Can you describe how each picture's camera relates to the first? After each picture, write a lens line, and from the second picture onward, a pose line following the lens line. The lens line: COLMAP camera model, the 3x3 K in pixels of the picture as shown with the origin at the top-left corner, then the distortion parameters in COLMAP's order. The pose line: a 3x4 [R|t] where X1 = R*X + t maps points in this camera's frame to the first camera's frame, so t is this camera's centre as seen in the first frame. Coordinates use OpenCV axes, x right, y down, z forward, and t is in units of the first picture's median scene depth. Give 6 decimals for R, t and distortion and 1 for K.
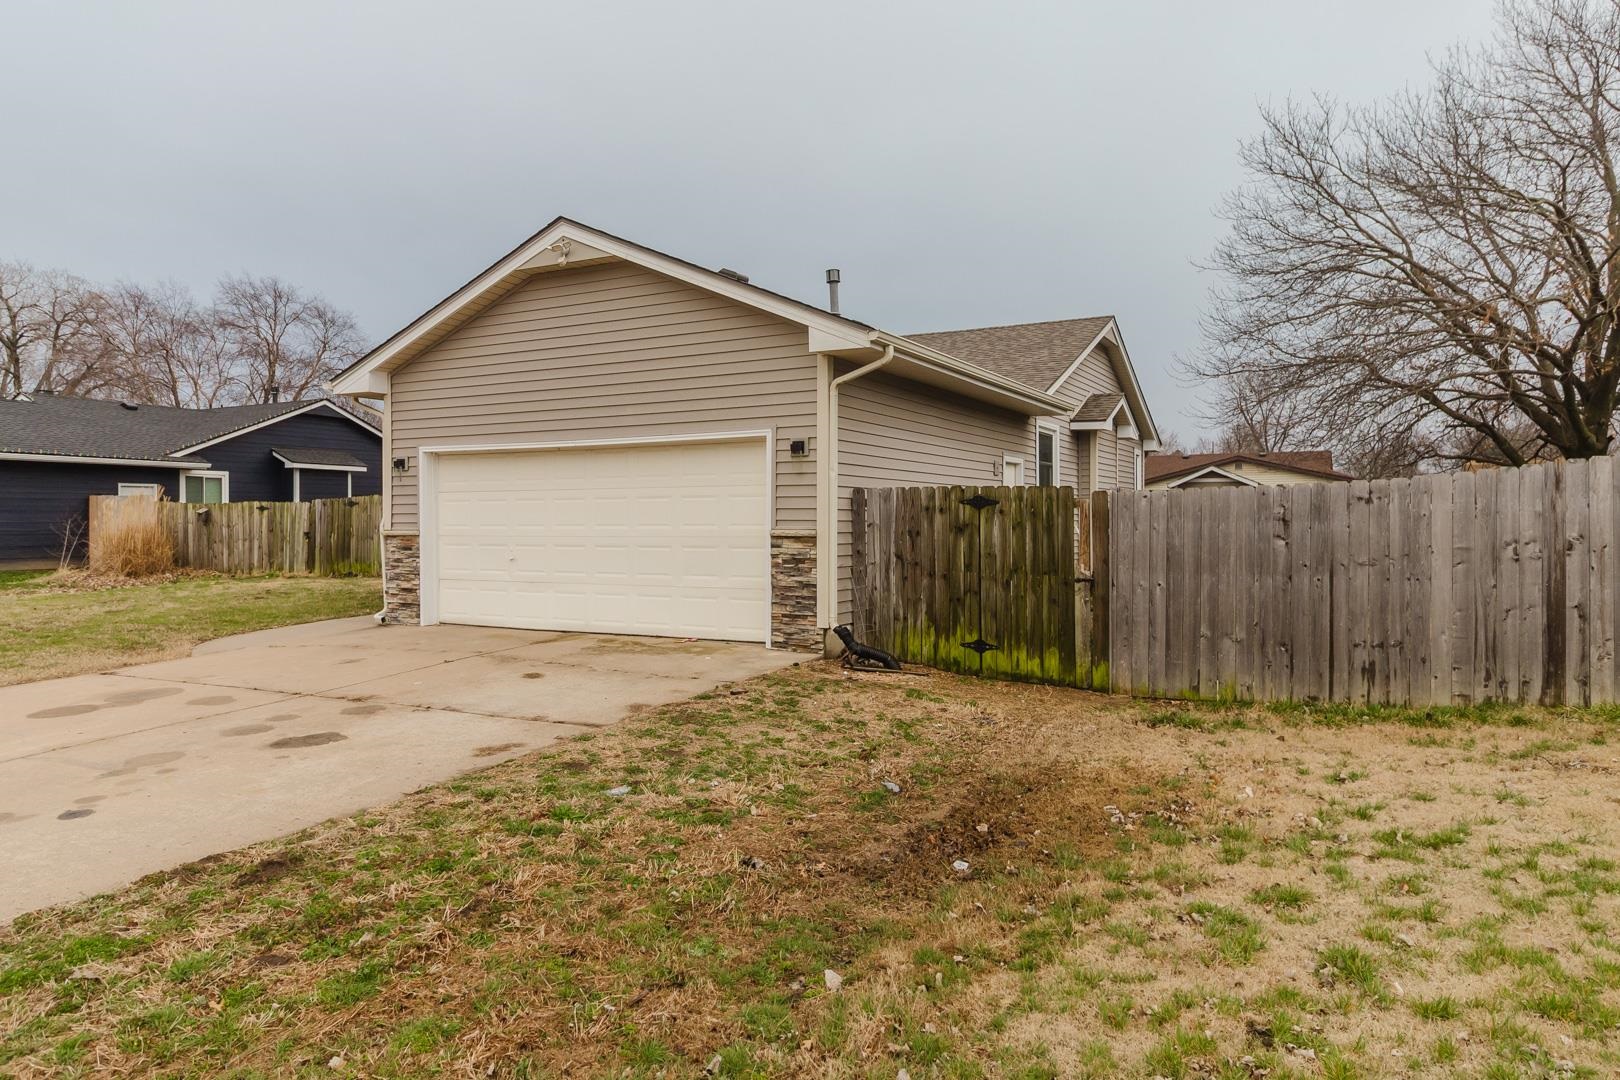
lens RADIAL K [[984.3, 0, 861.2], [0, 984.3, 522.3], [0, 0, 1]] dist [0.004096, 0.000381]
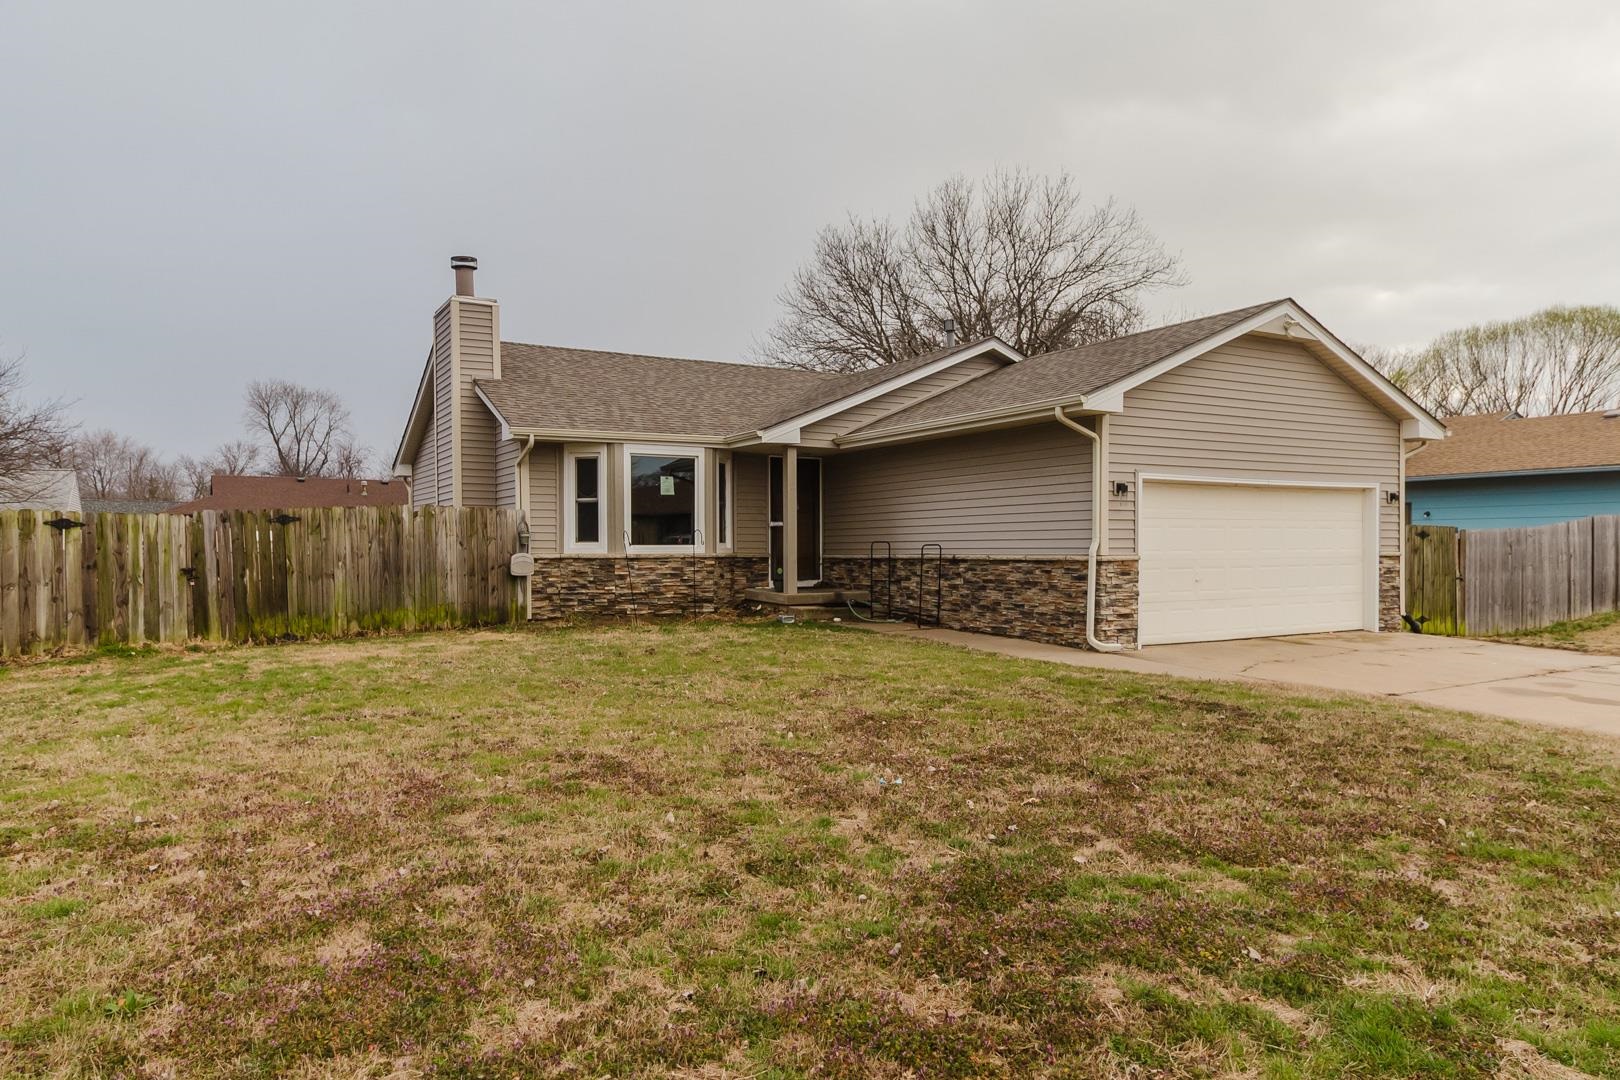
lens RADIAL K [[984.3, 0, 813.9], [0, 984.3, 550.9], [0, 0, 1]] dist [0.004096, 0.000381]
pose [[0.577717, -0.003432, 0.816230, -1.815258], [0.003834, 0.999992, 0.001490, 0.001145], [-0.816228, 0.002269, 0.577725, 0.851451]]
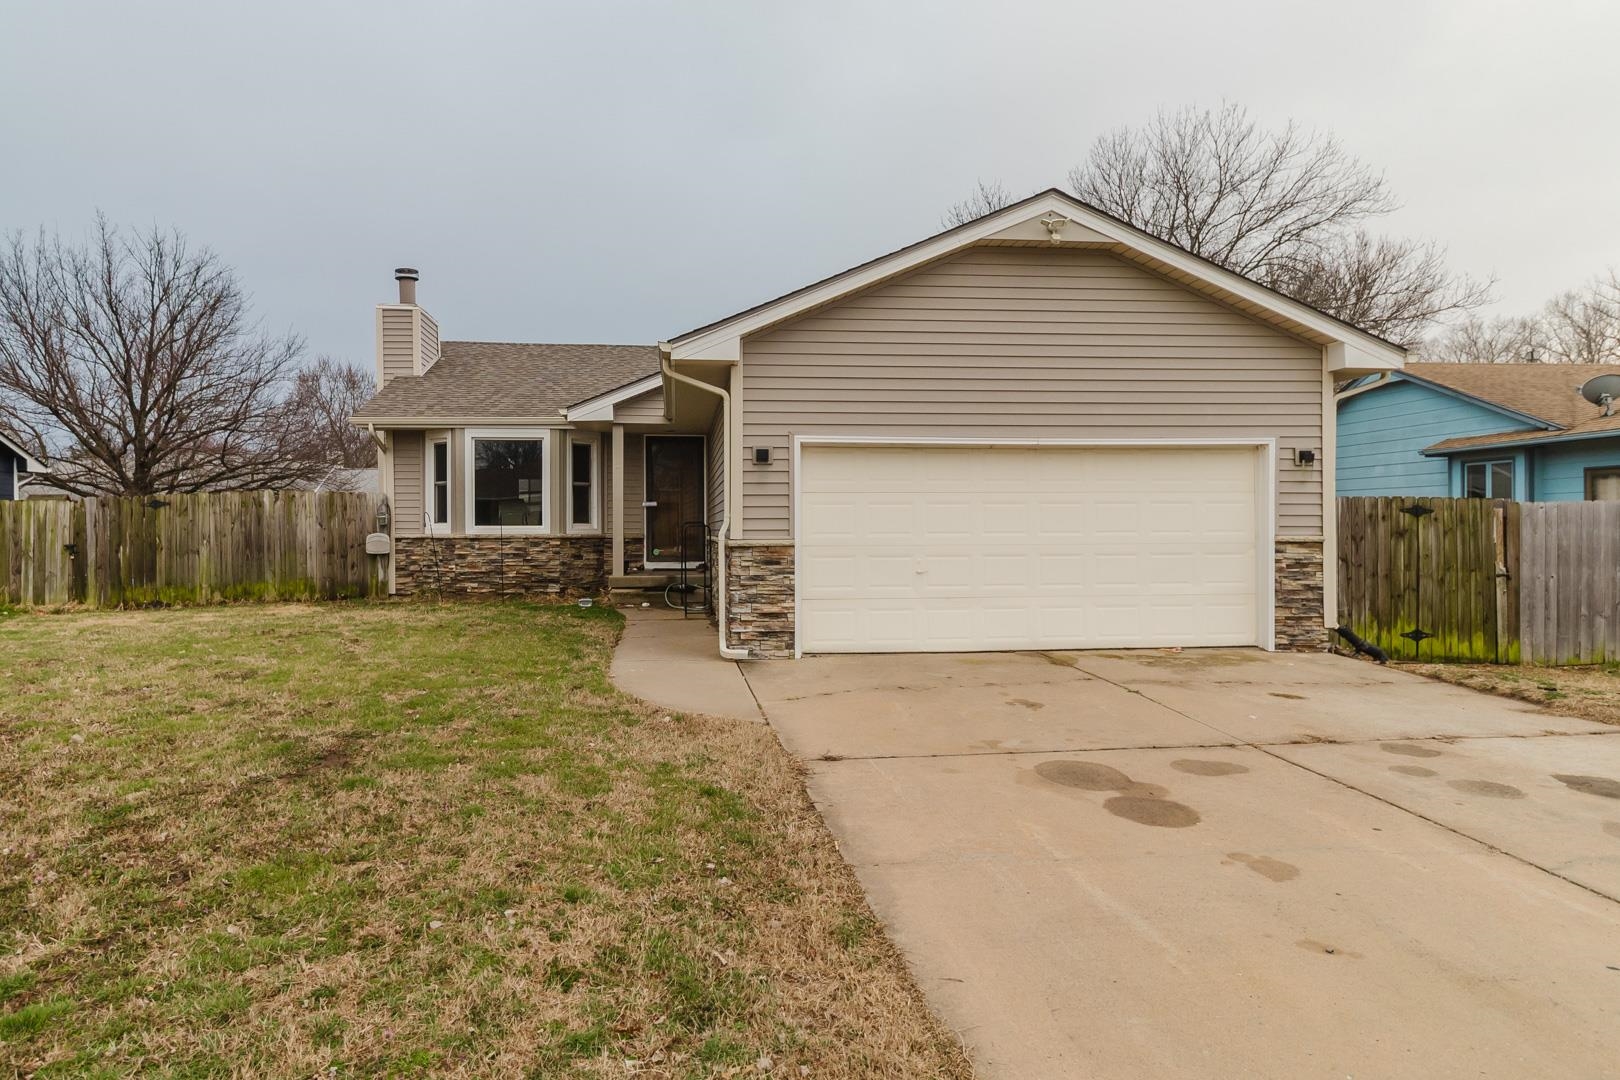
lens RADIAL K [[879.5, 0, 793.3], [0, 879.5, 524.3], [0, 0, 1]] dist [-0.000730, -0.001212]
pose [[0.856752, 0.001133, 0.515727, -1.012355], [0.001958, 0.999983, -0.005450, -0.000219], [-0.515724, 0.005679, 0.856736, 0.480349]]
